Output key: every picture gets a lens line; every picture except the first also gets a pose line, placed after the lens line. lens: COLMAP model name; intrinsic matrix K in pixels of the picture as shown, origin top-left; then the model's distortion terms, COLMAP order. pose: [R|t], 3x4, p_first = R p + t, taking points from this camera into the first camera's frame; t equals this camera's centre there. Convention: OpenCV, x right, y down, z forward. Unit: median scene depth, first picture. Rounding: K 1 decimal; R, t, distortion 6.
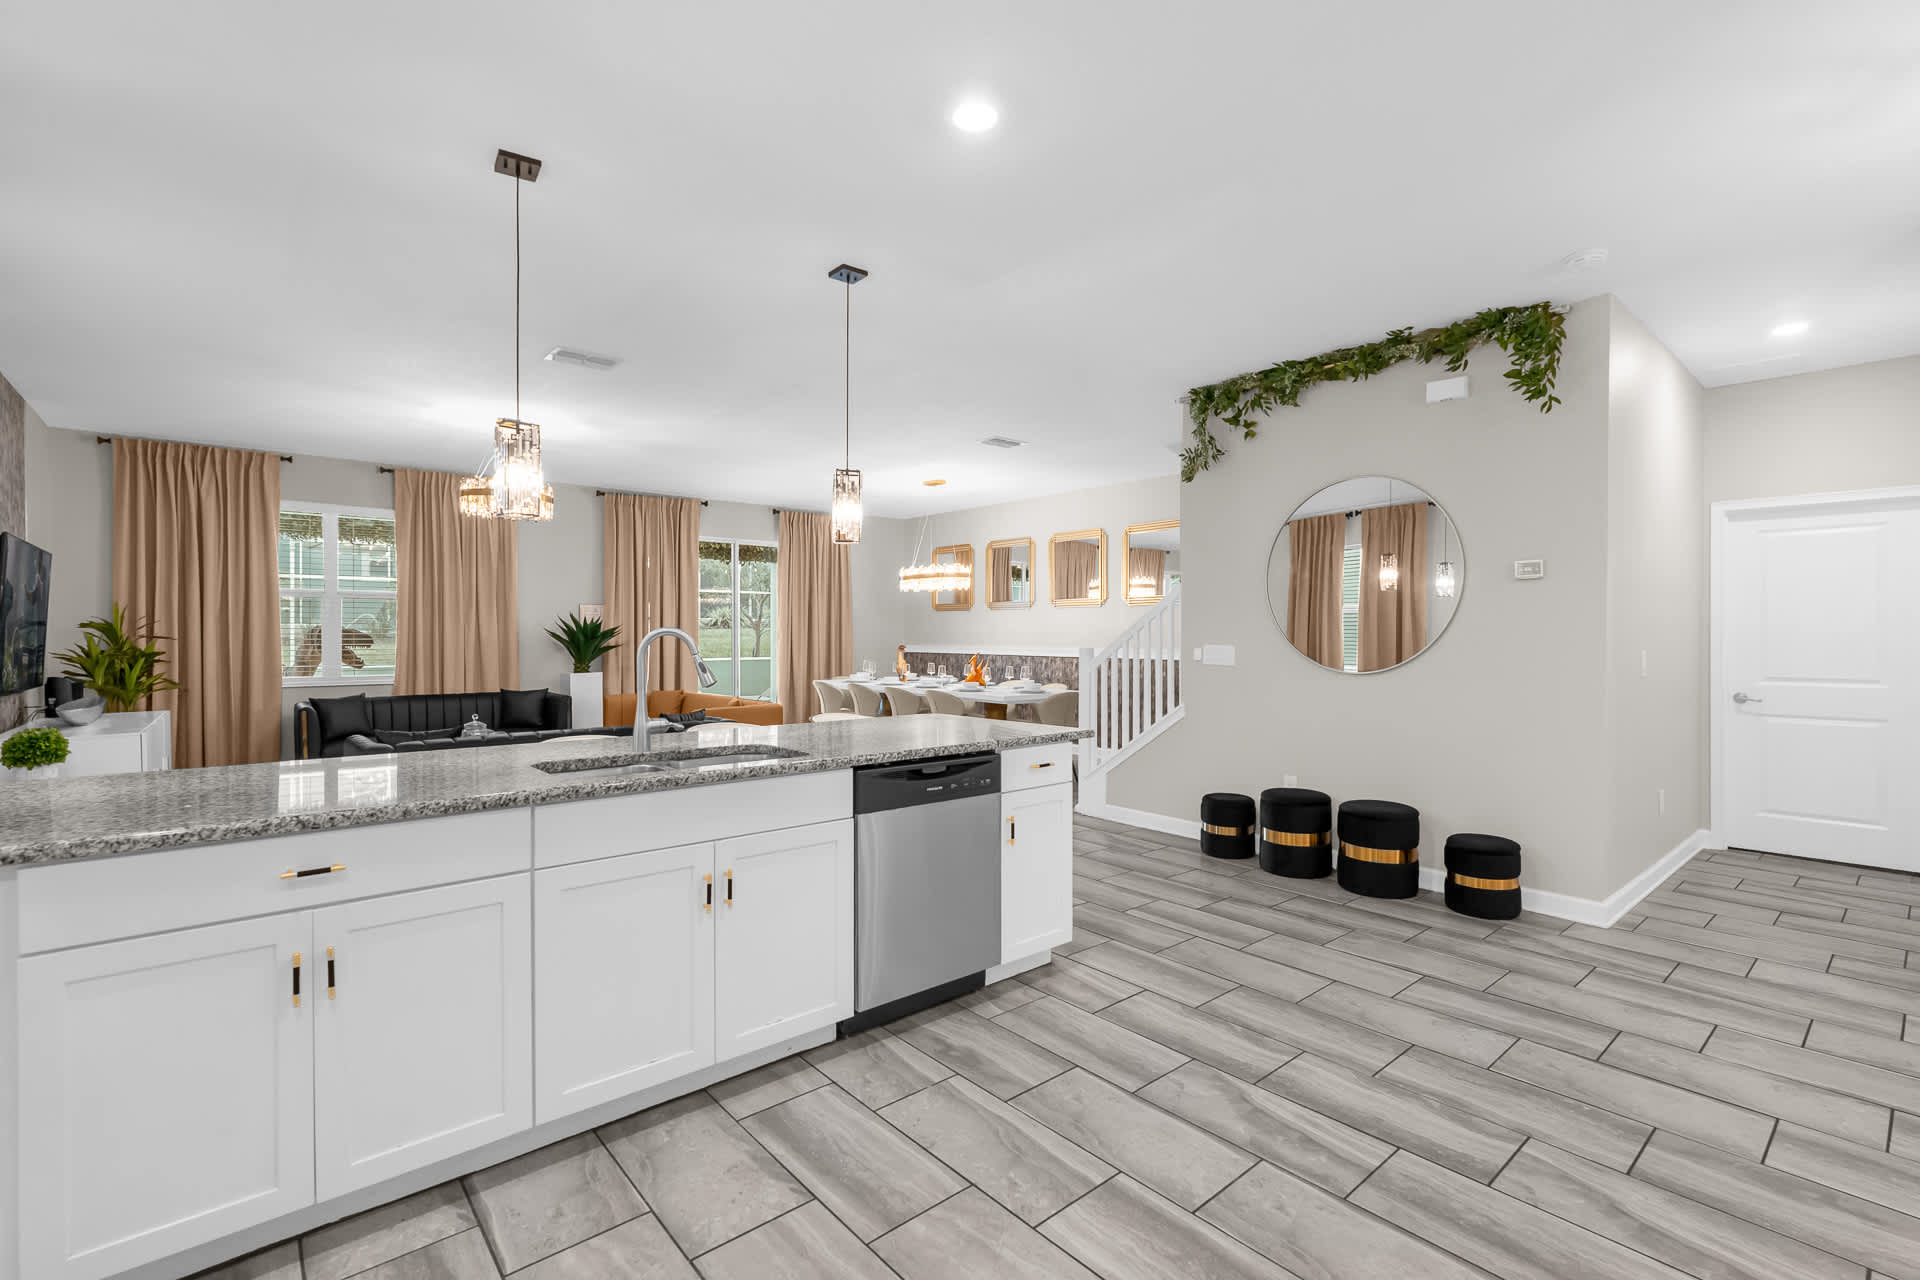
lens RADIAL K [[895.7, 0, 984.9], [0, 895.7, 636.6], [0, 0, 1]] dist [0.003686, 0.000655]
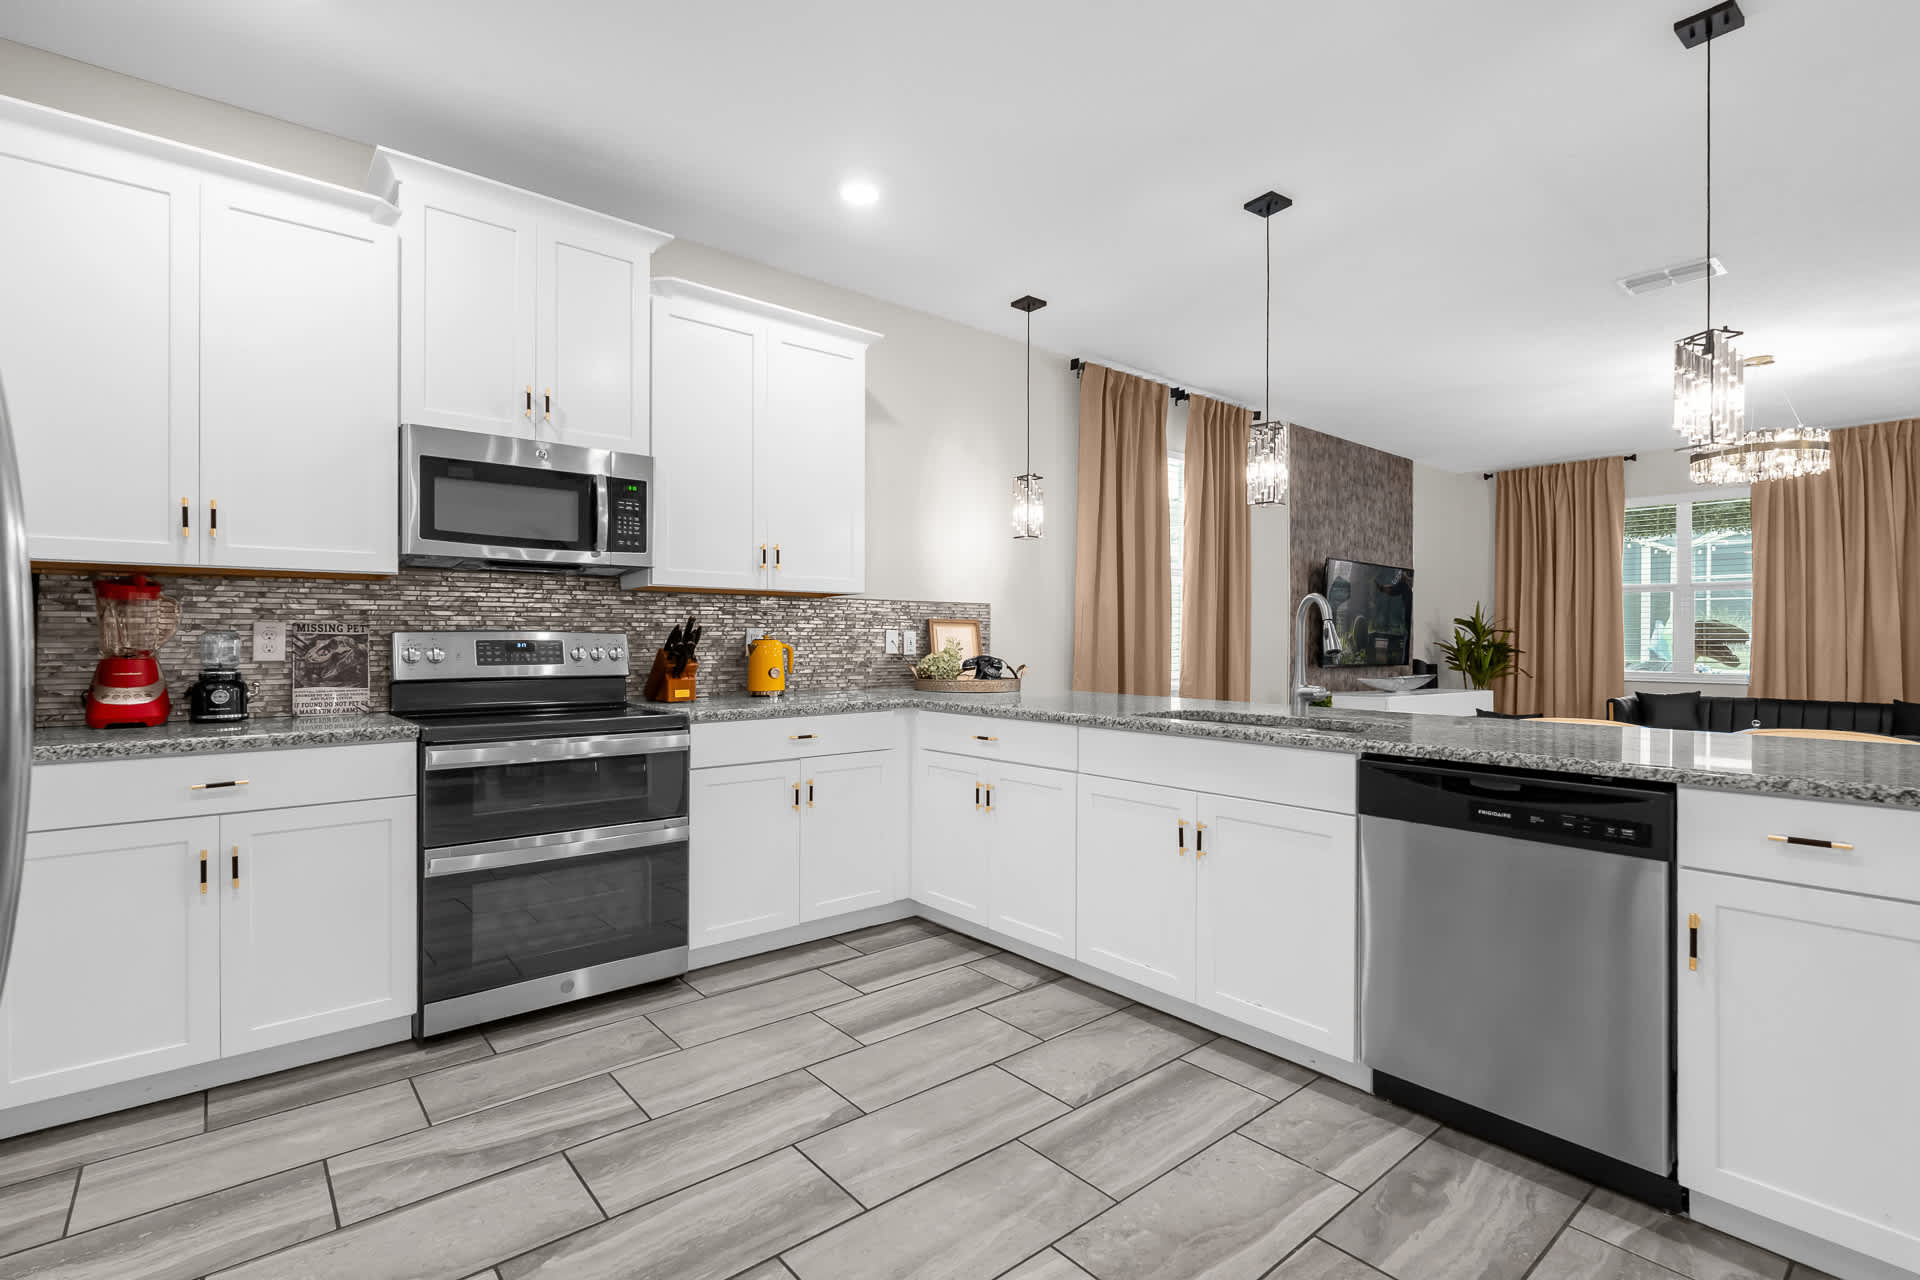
lens RADIAL K [[902.8, 0, 961.6], [0, 902.8, 638.5], [0, 0, 1]] dist [-0.001472, -0.000288]
pose [[-0.056920, -0.008015, -0.998347, 0.345182], [-0.007298, 0.999944, -0.007612, 0.026070], [0.998352, 0.006853, -0.056975, 0.349940]]
